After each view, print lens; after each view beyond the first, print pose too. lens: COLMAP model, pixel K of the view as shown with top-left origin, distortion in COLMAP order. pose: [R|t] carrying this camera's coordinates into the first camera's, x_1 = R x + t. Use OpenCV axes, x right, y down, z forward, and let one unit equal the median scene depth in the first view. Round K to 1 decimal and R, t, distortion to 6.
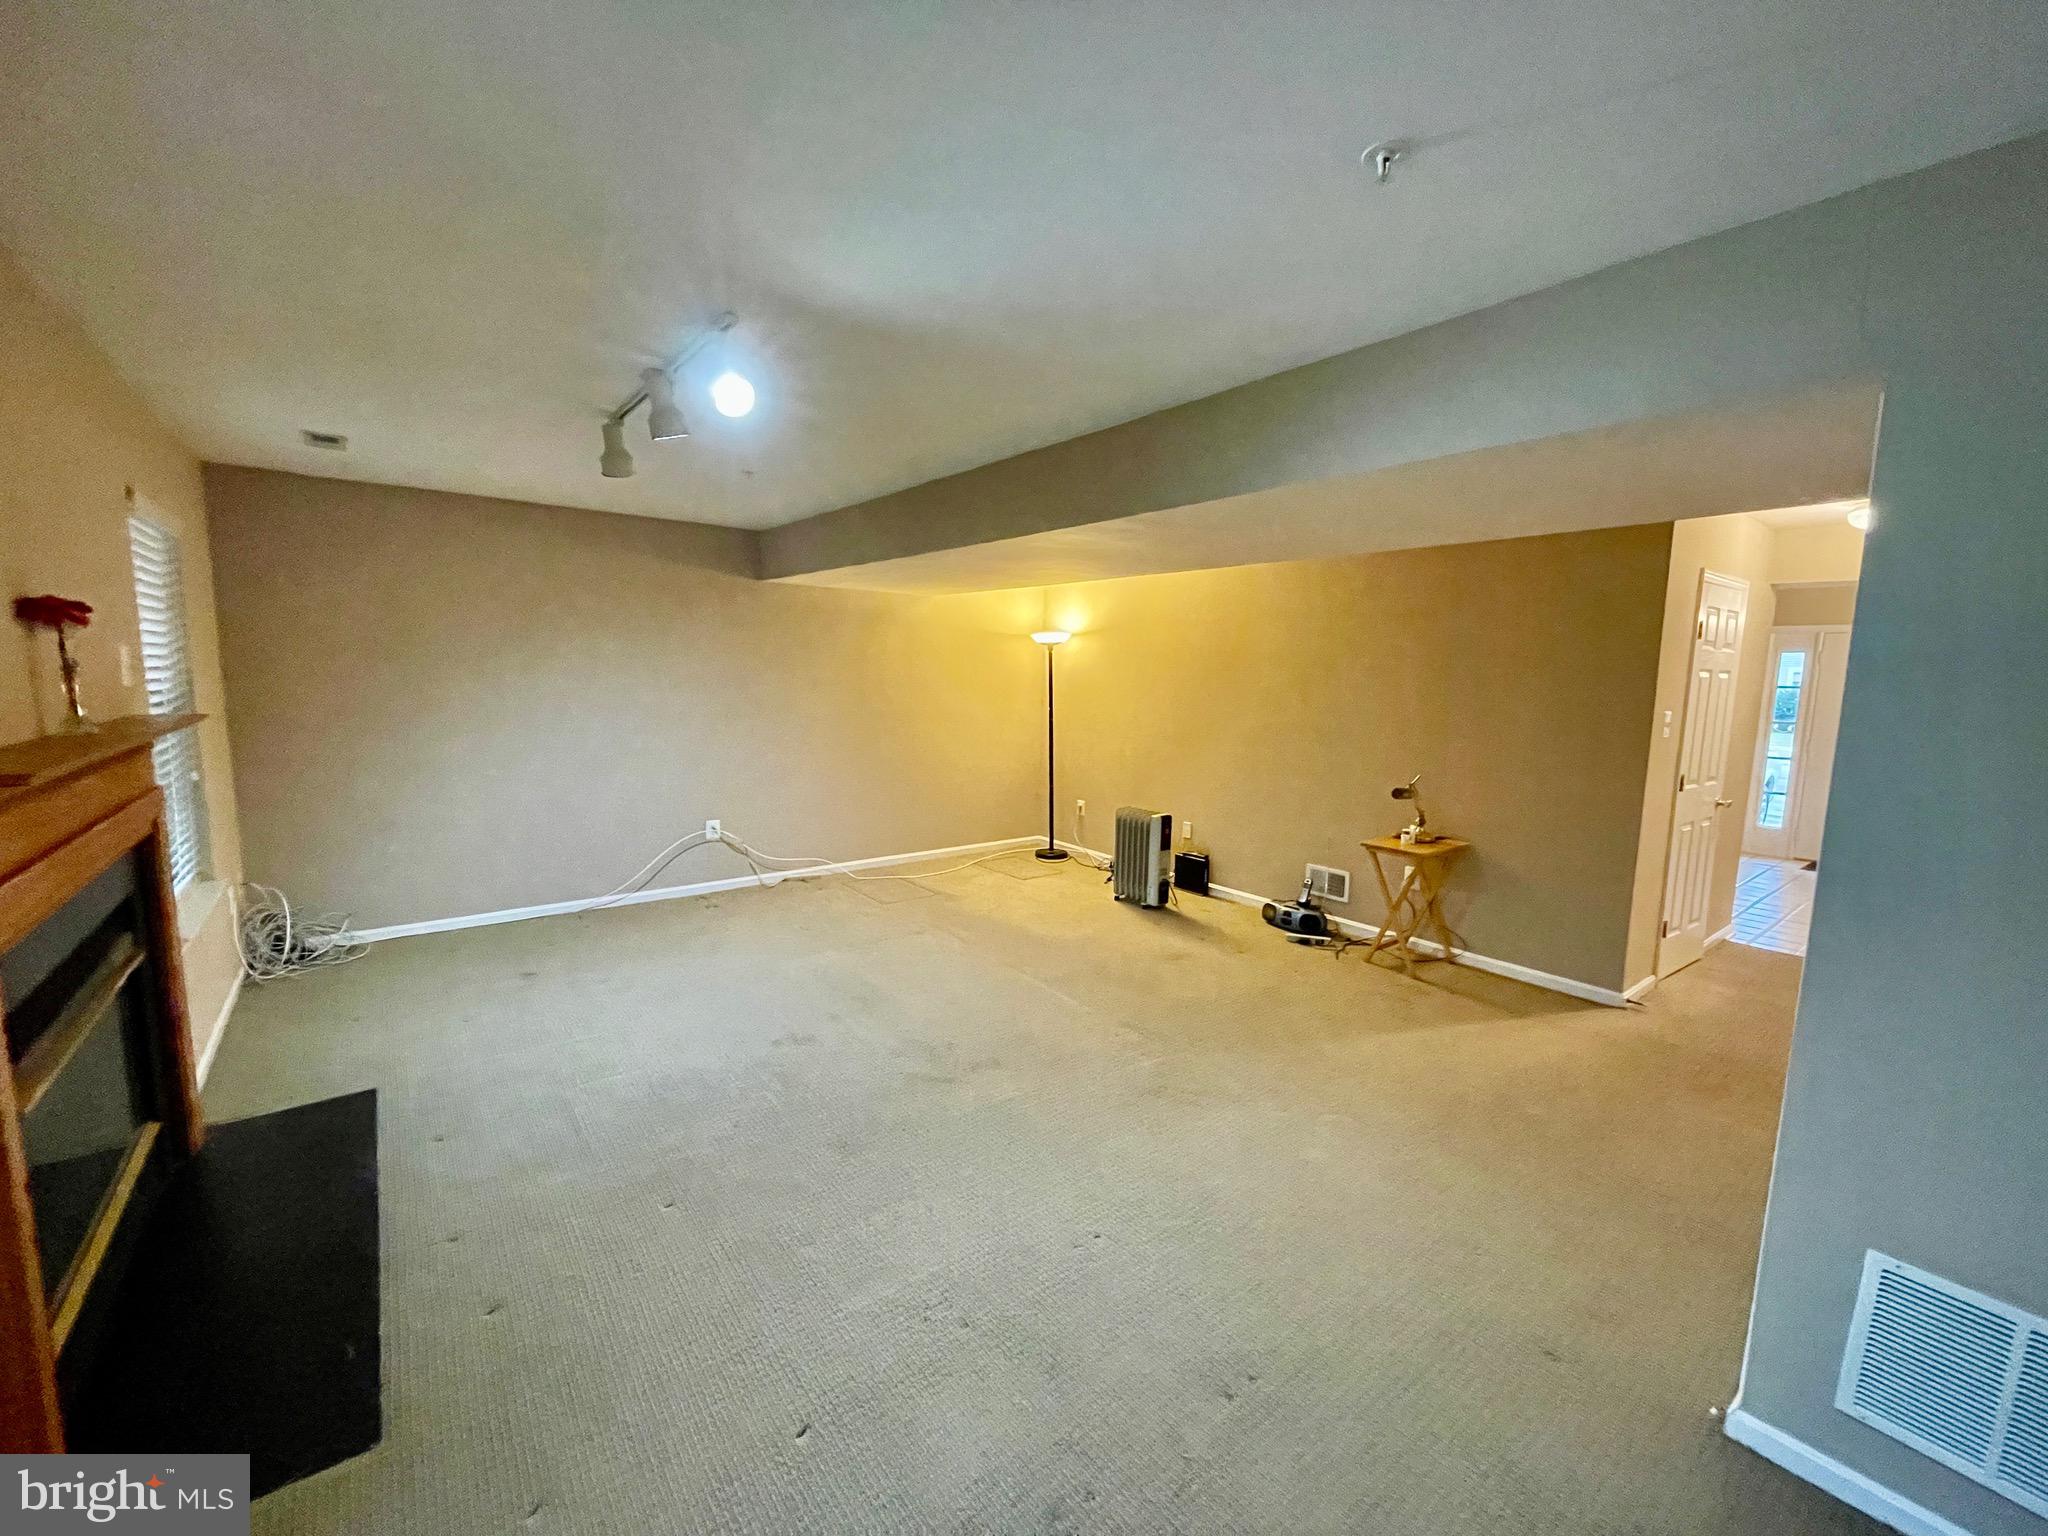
lens RADIAL K [[829.3, 0, 1025.2], [0, 829.3, 773.2], [0, 0, 1]] dist [0.002509, -0.000175]
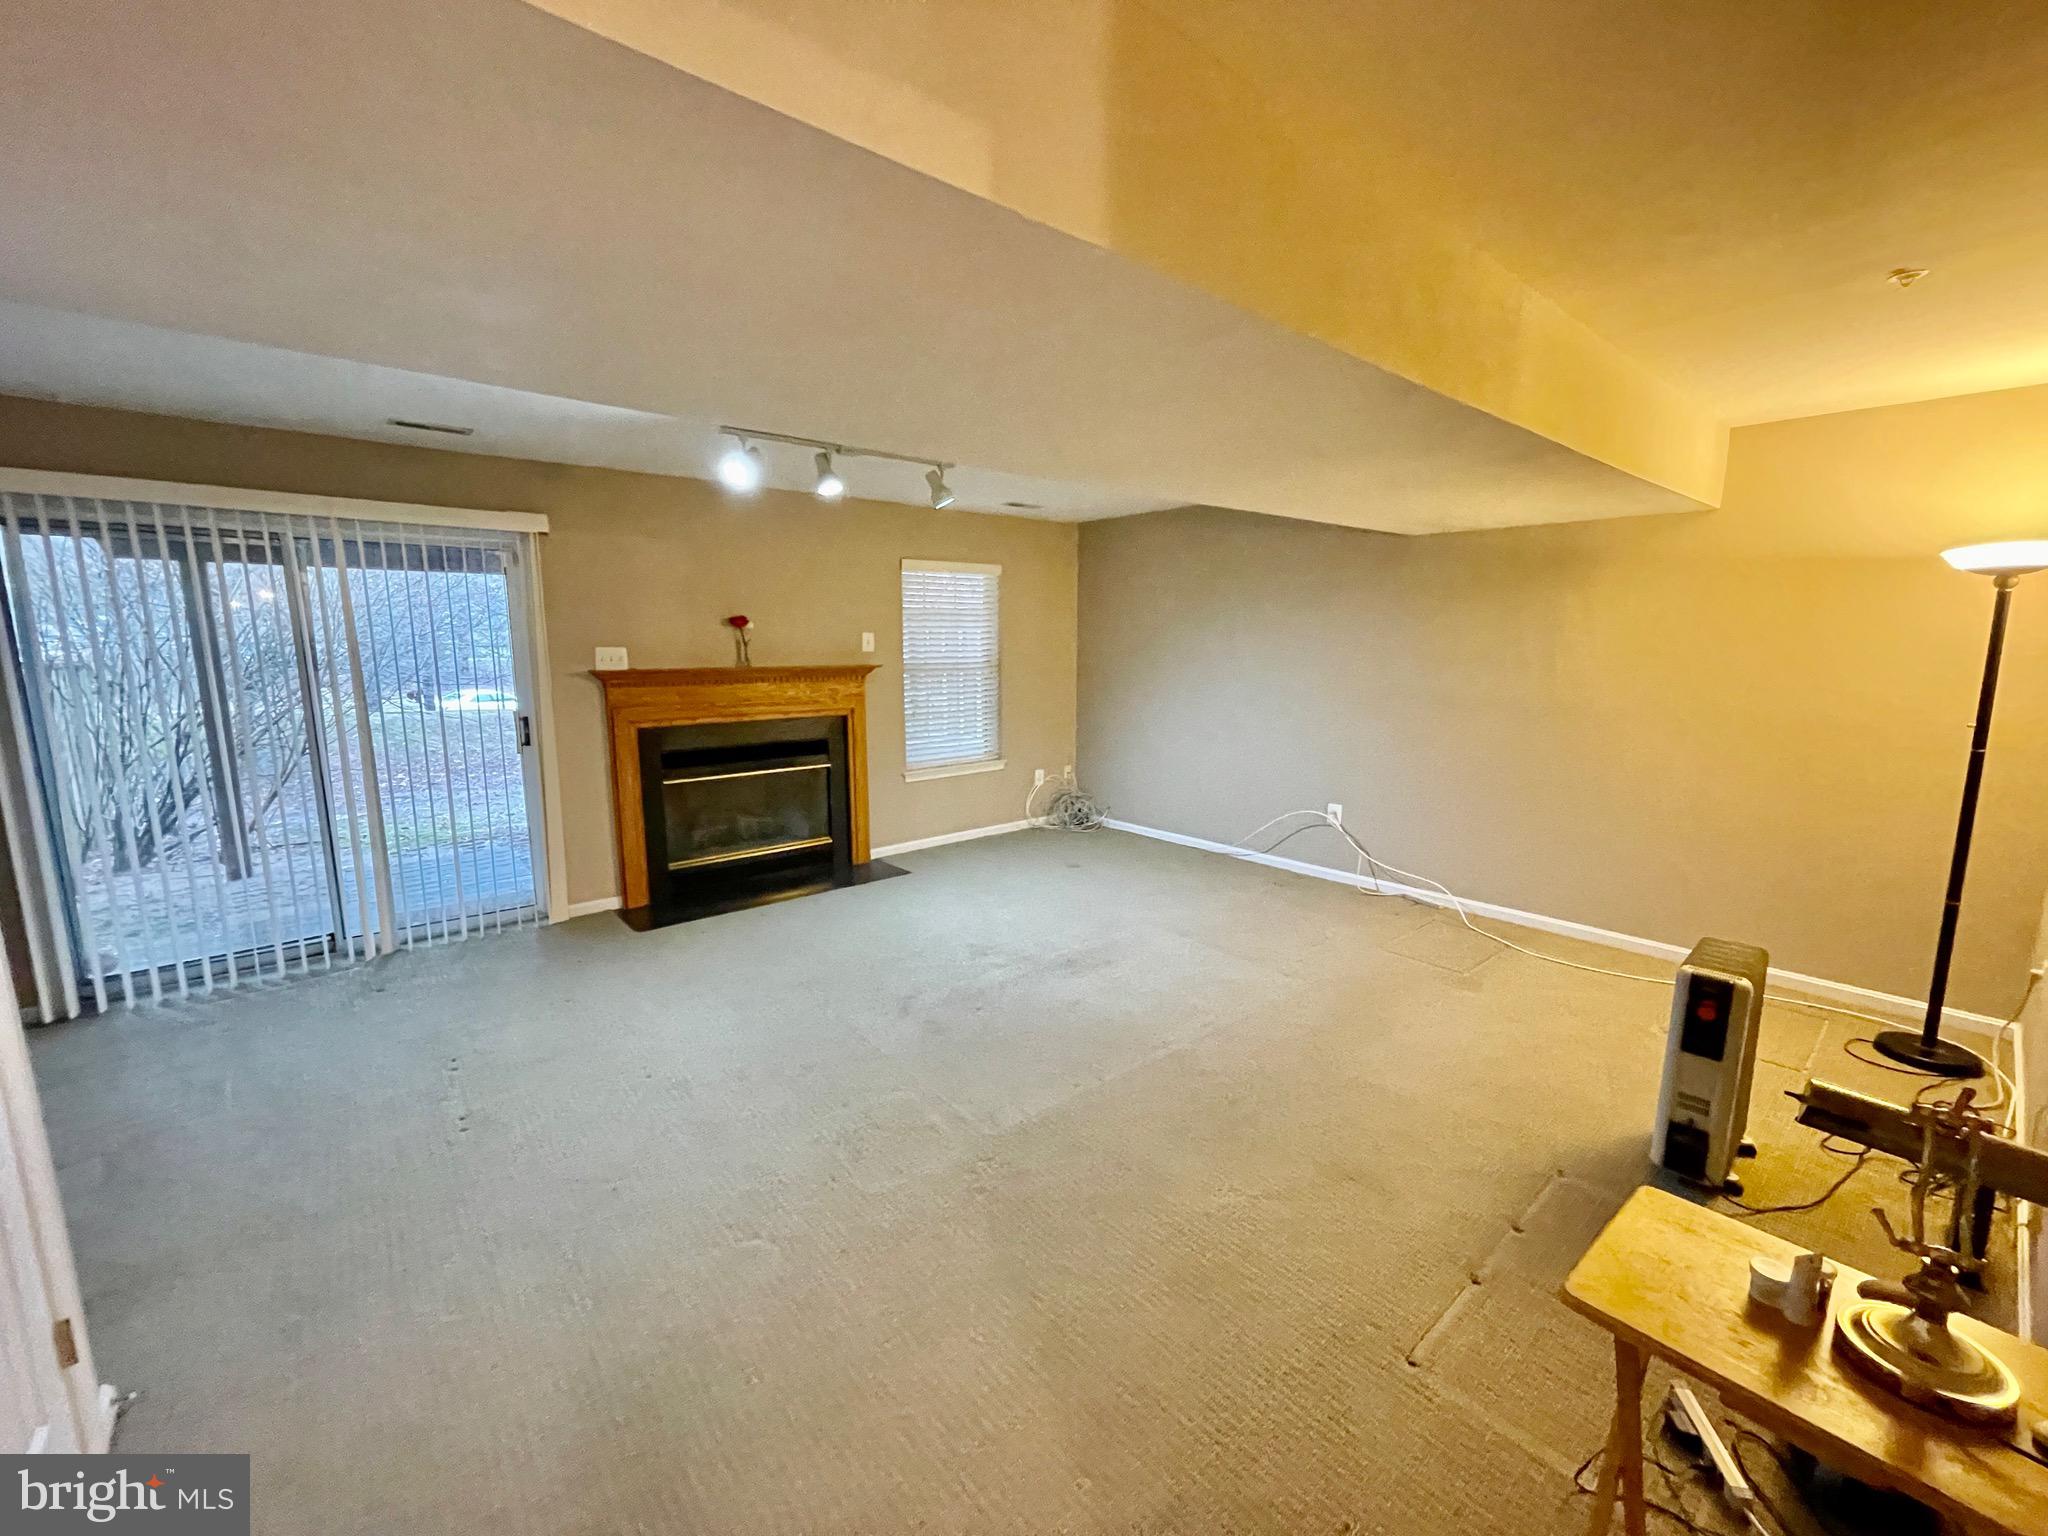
lens RADIAL K [[829.3, 0, 1025.2], [0, 829.3, 773.2], [0, 0, 1]] dist [0.002509, -0.000175]
pose [[0.033571, 0.140157, -0.989560, 0.537908], [-0.124706, 0.982968, 0.134992, -0.061451], [0.991626, 0.118873, 0.050477, 0.601287]]
